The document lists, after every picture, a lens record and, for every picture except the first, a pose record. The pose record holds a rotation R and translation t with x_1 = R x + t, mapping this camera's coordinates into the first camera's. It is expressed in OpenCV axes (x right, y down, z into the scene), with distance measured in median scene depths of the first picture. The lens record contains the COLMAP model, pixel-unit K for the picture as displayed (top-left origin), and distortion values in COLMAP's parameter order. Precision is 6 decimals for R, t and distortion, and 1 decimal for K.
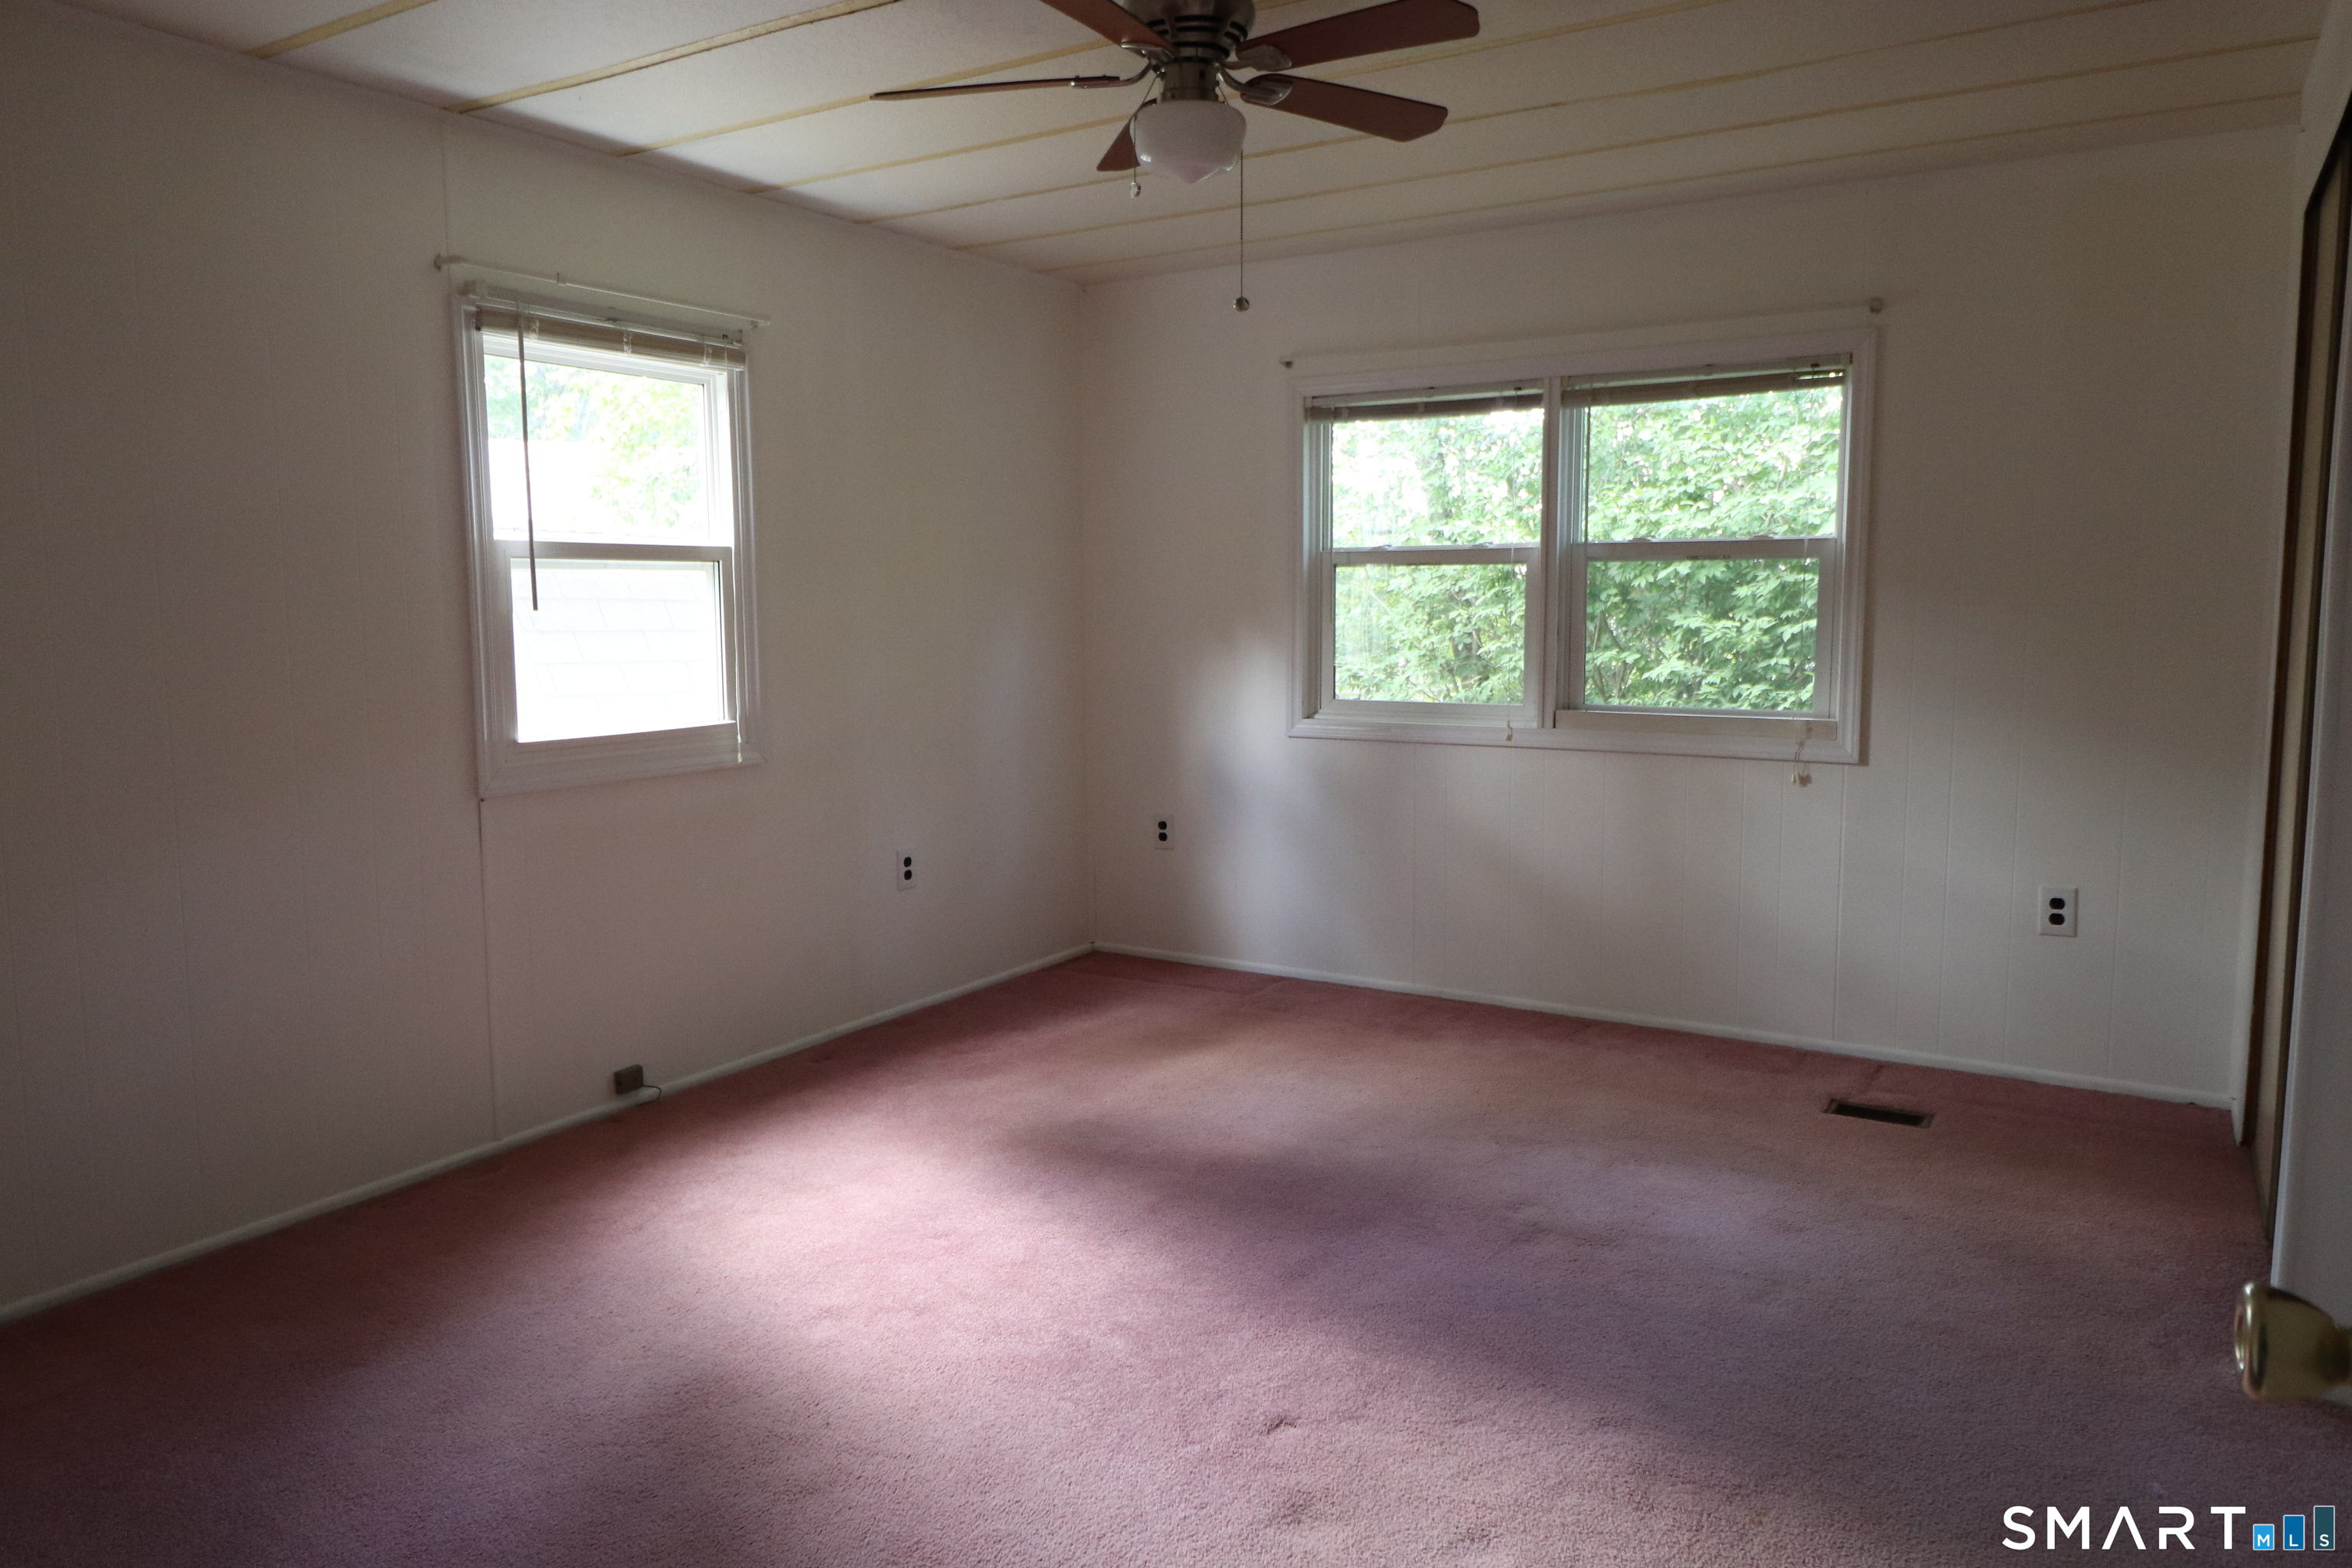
lens RADIAL K [[1568.2, 0, 1172.3], [0, 1568.2, 773.7], [0, 0, 1]] dist [0.008187, -0.014206]
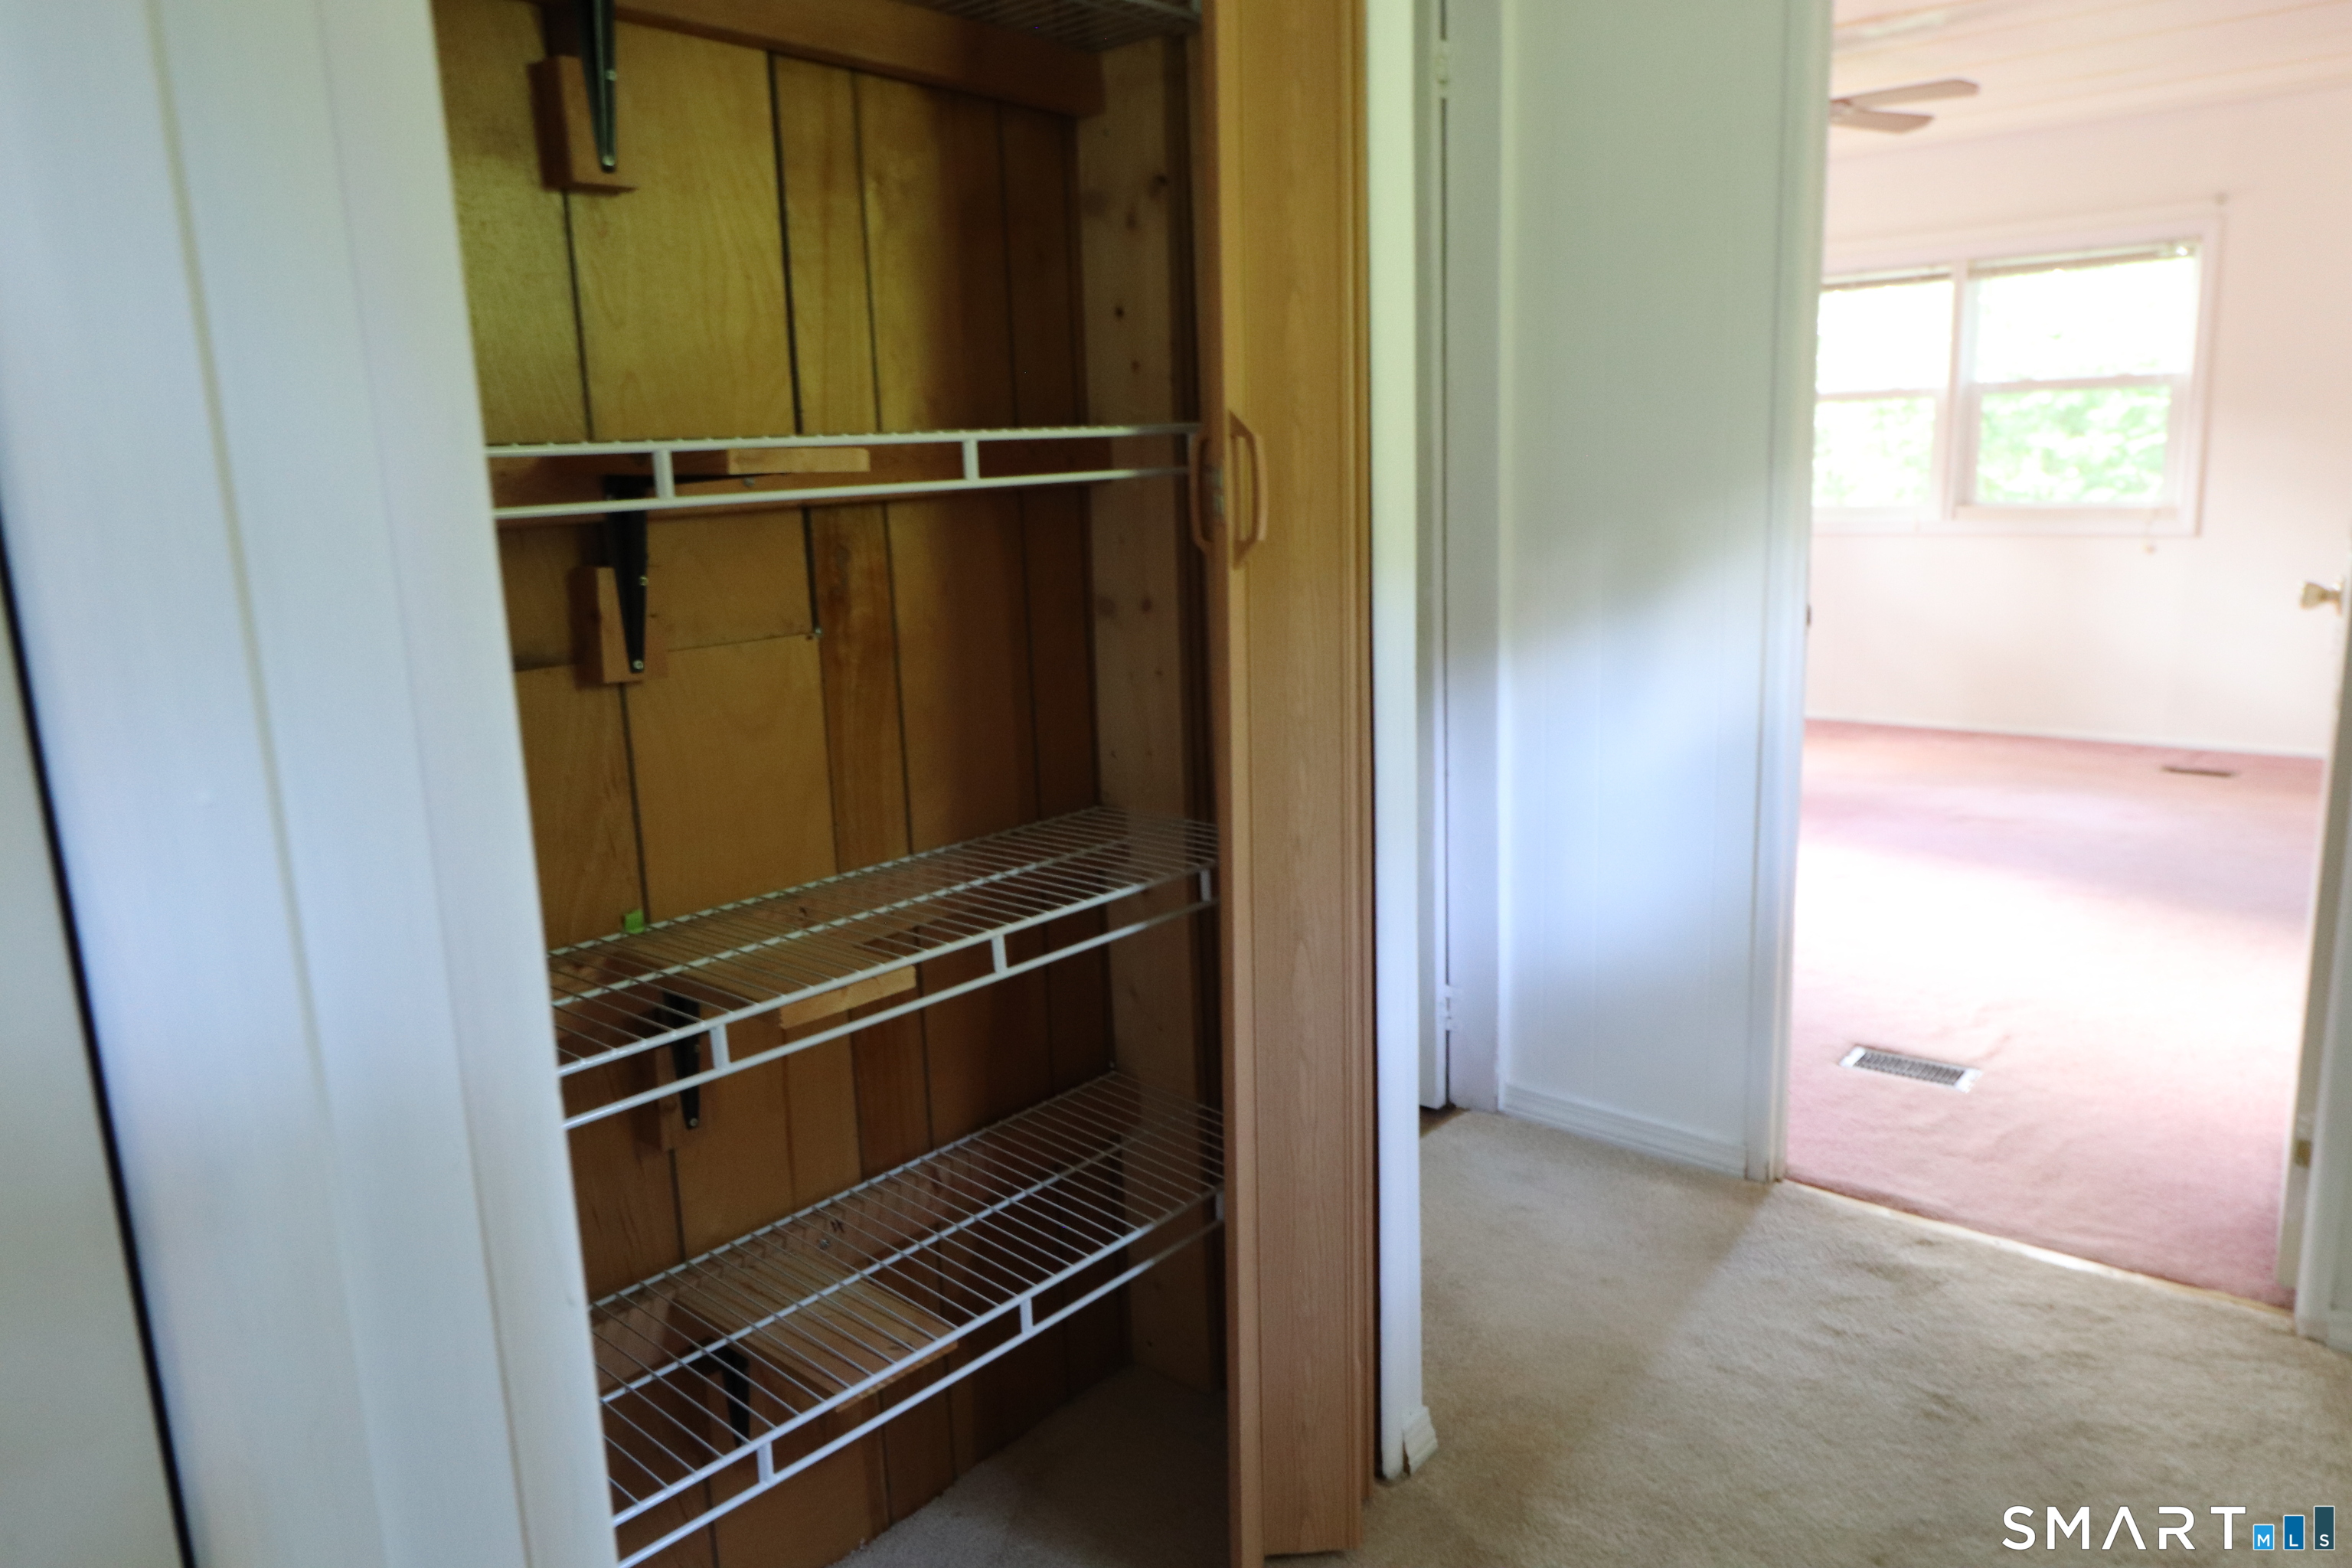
lens RADIAL K [[1568.2, 0, 1171.9], [0, 1568.2, 774.4], [0, 0, 1]] dist [0.008187, -0.014206]
pose [[0.987344, -0.000803, -0.158590, -0.228278], [0.015074, 0.995935, 0.088809, 0.064638], [0.157874, -0.090076, 0.983342, -0.510957]]
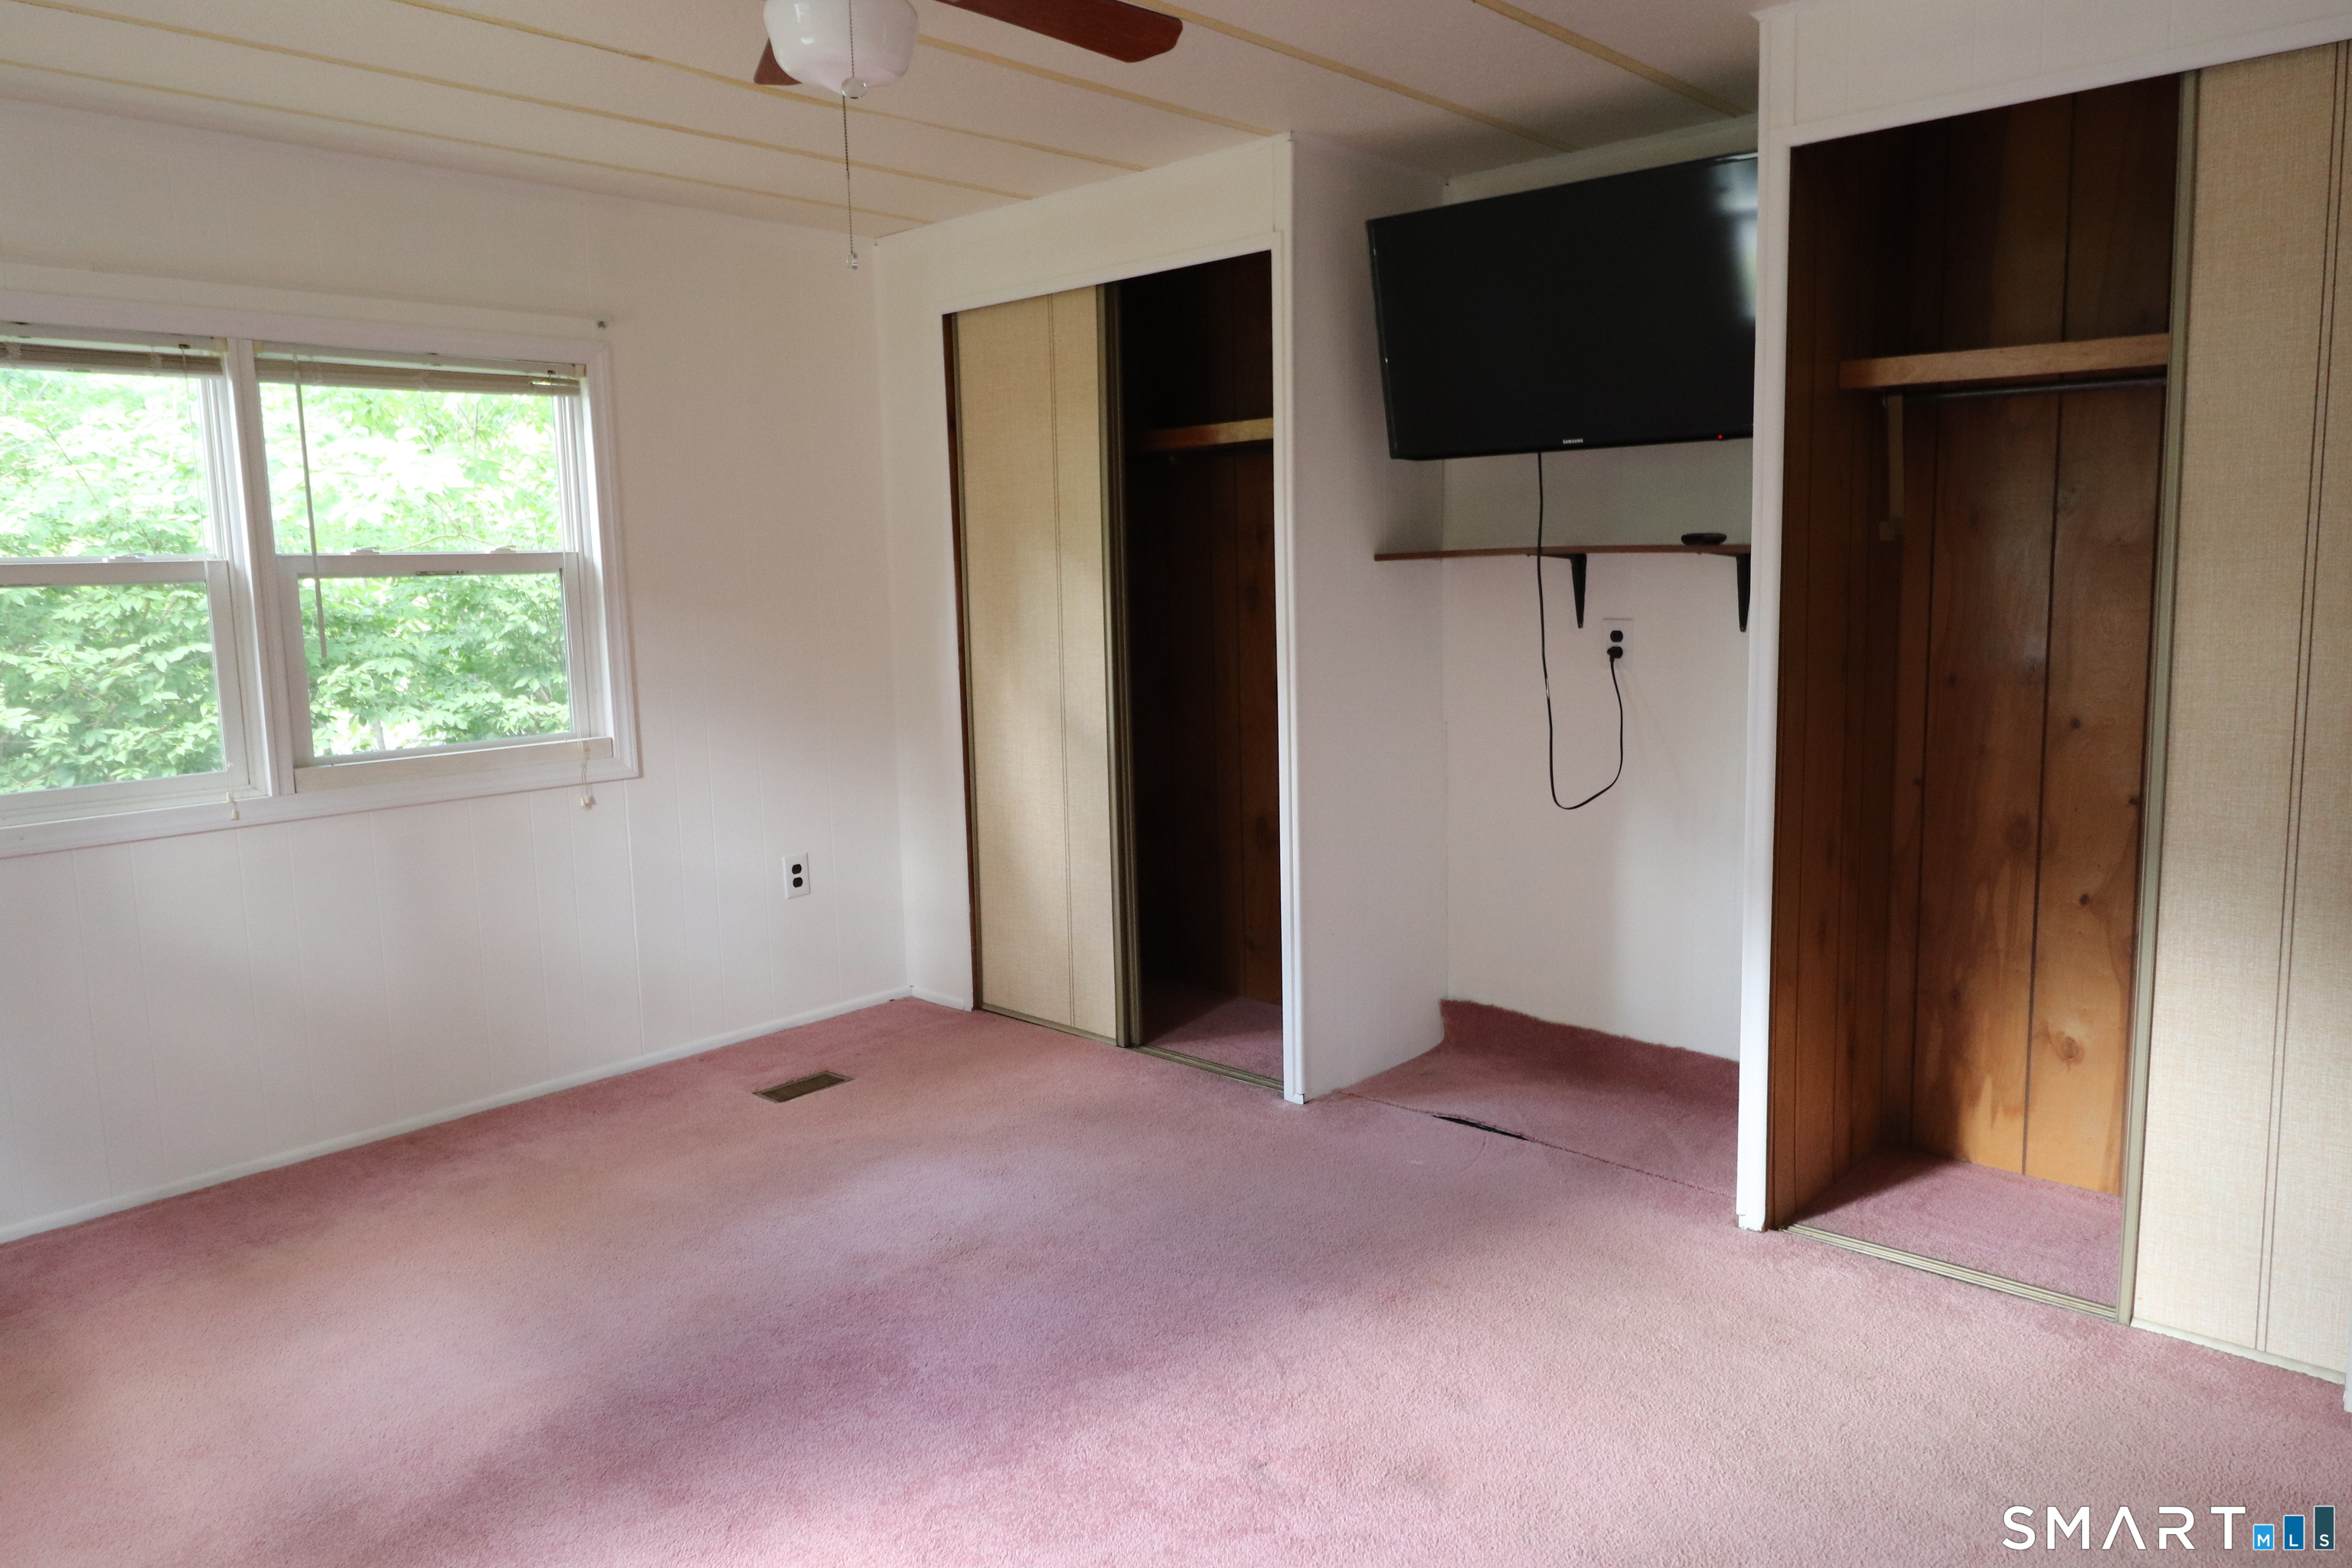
lens RADIAL K [[1568.2, 0, 1170.9], [0, 1568.2, 768.0], [0, 0, 1]] dist [0.008187, -0.014206]
pose [[0.188521, -0.129212, 0.973532, -0.457567], [0.135883, 0.985204, 0.104448, -0.067784], [-0.972623, 0.112596, 0.203289, 0.444548]]
